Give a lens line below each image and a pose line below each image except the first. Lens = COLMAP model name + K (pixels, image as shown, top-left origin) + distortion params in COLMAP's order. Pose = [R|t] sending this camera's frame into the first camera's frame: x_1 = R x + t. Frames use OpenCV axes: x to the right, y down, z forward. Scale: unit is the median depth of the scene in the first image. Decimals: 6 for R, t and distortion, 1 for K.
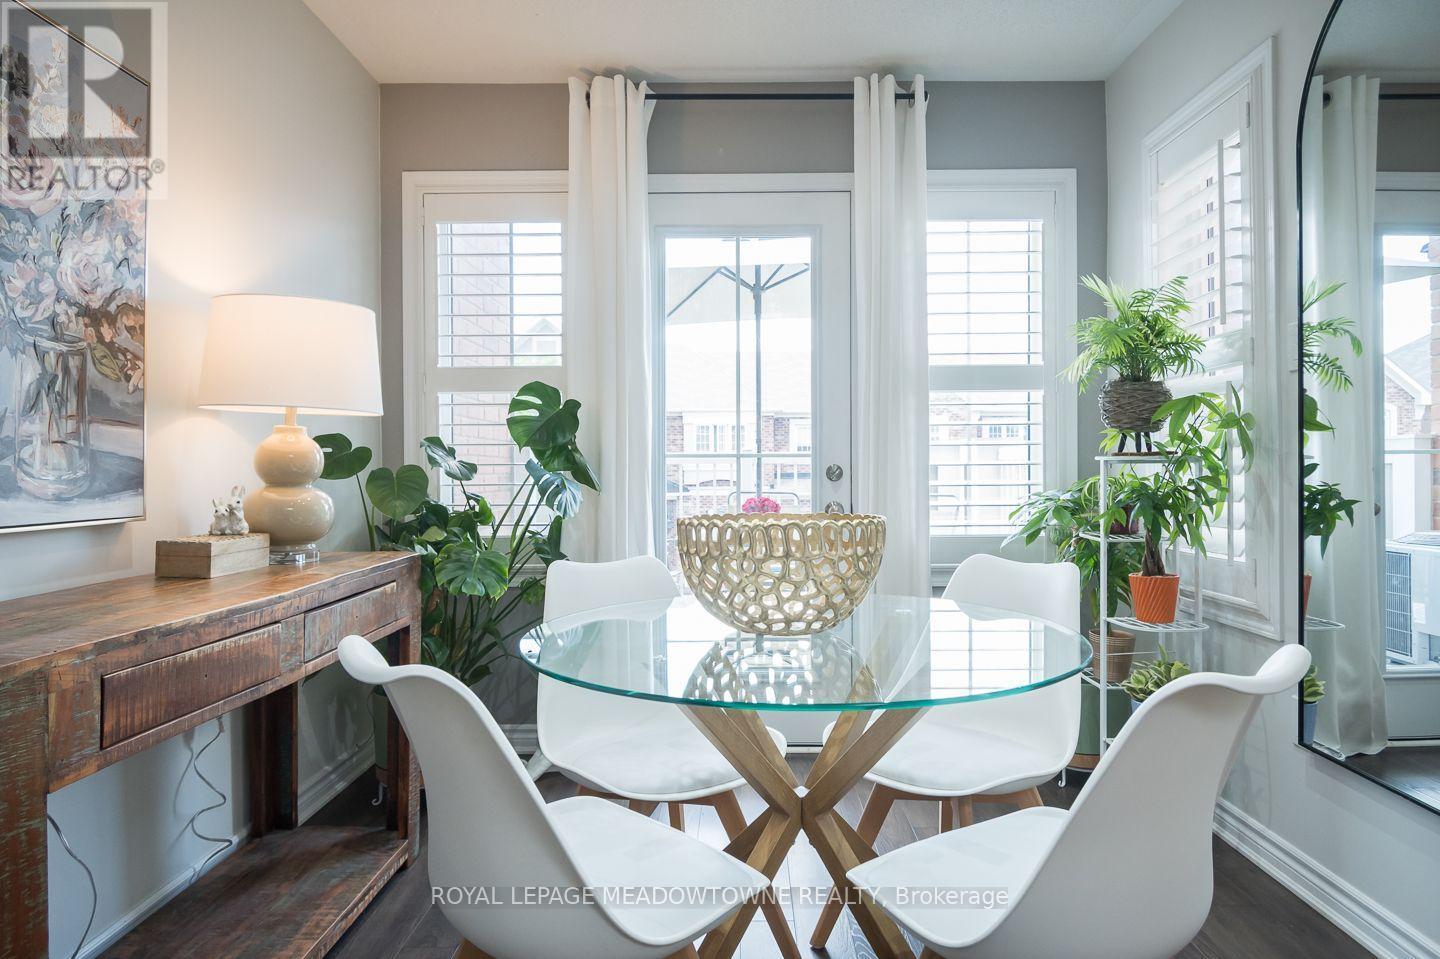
lens RADIAL K [[885.5, 0, 749.0], [0, 885.5, 479.4], [0, 0, 1]] dist [0.000599, -0.001304]
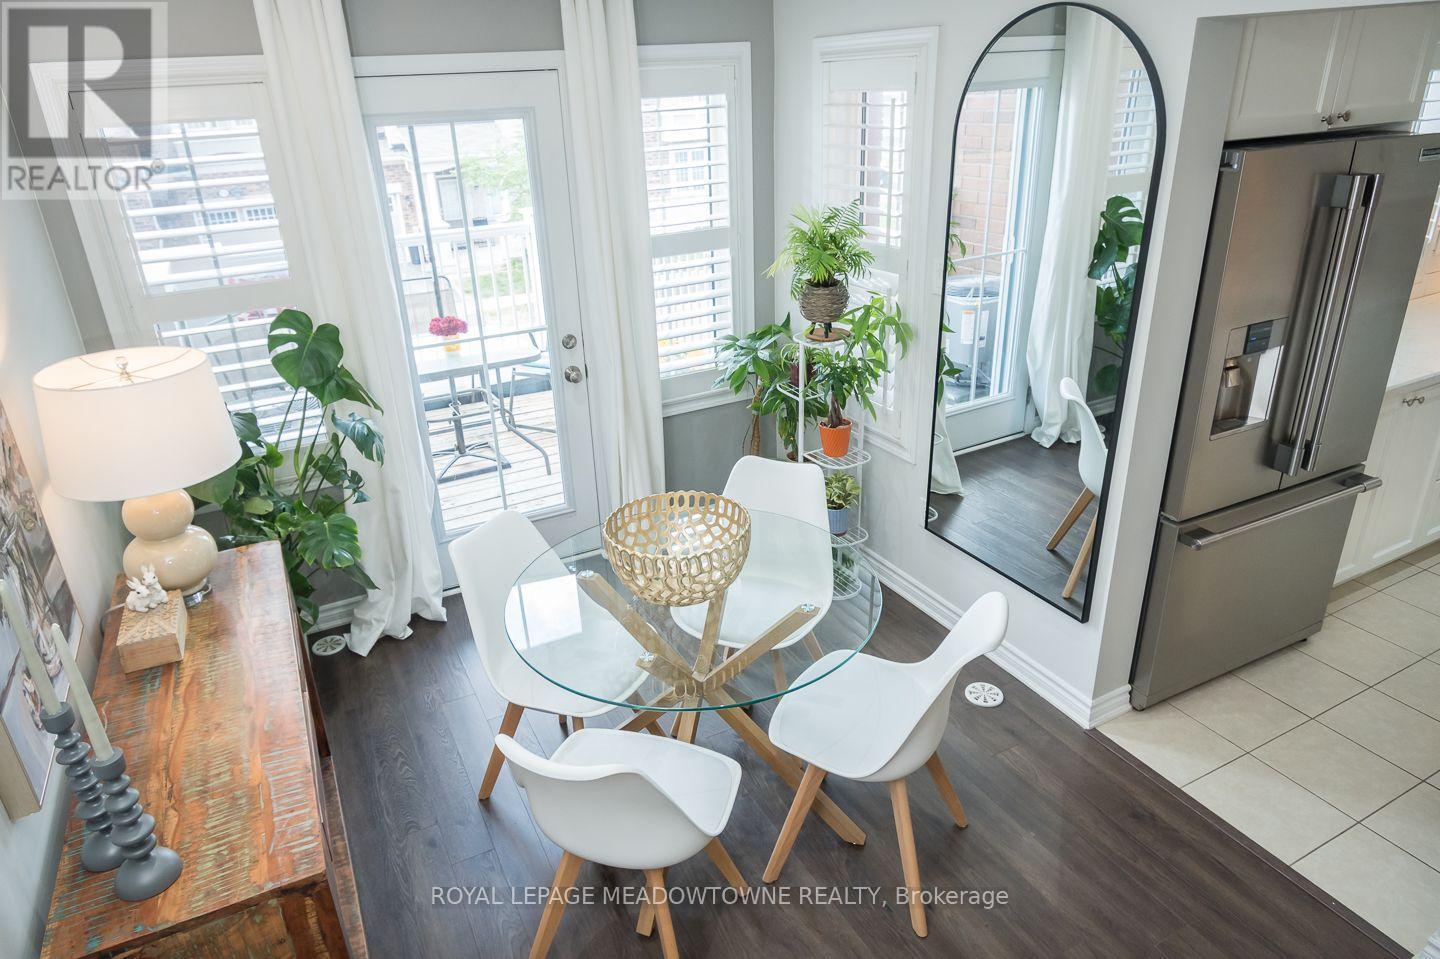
lens RADIAL K [[885.5, 0, 720.5], [0, 885.5, 477.3], [0, 0, 1]] dist [0.000599, -0.001304]
pose [[0.888052, -0.207159, 0.410426, -0.249386], [0.032166, 0.918537, 0.394024, -0.308110], [-0.458617, -0.336712, 0.822372, -0.086769]]
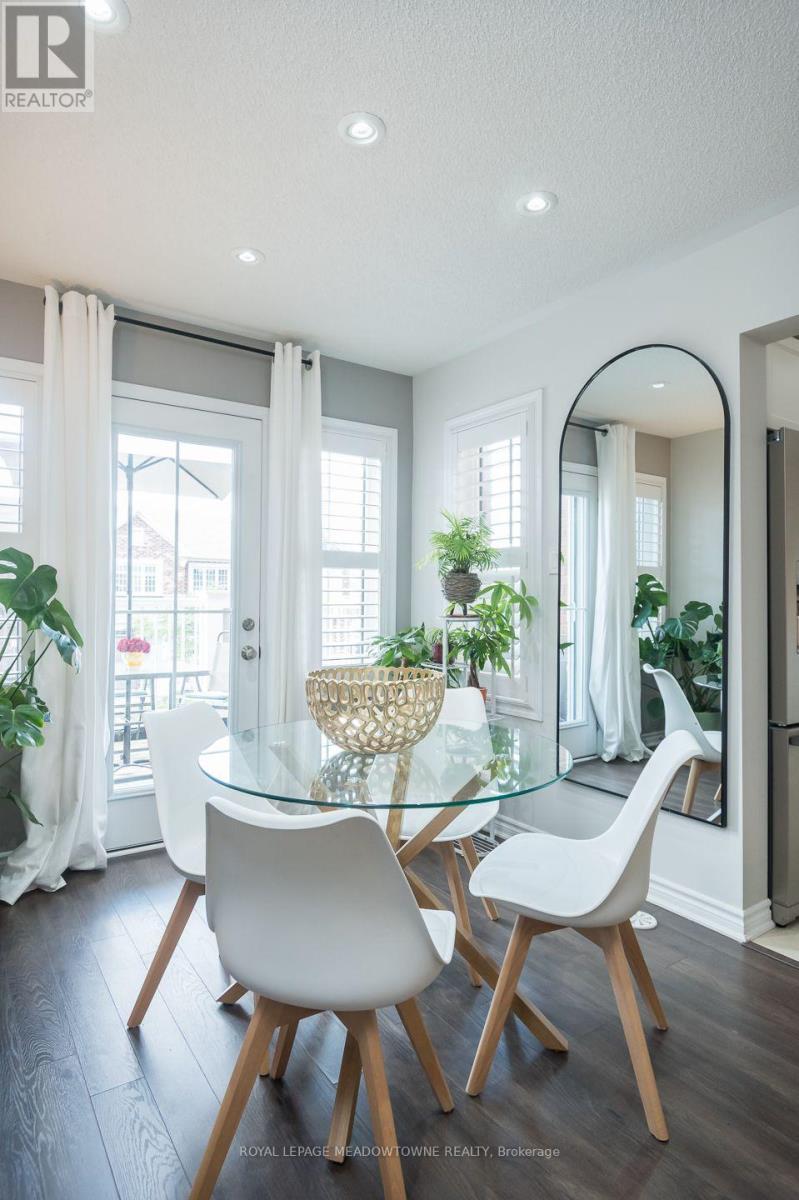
lens RADIAL K [[659.4, 0, 401.6], [0, 659.4, 603.0], [0, 0, 1]] dist [0.007700, -0.007838]
pose [[0.827258, 0.008176, 0.561762, -0.297209], [-0.004440, 0.999958, -0.008015, -0.035424], [-0.561804, 0.004136, 0.827260, 0.031198]]
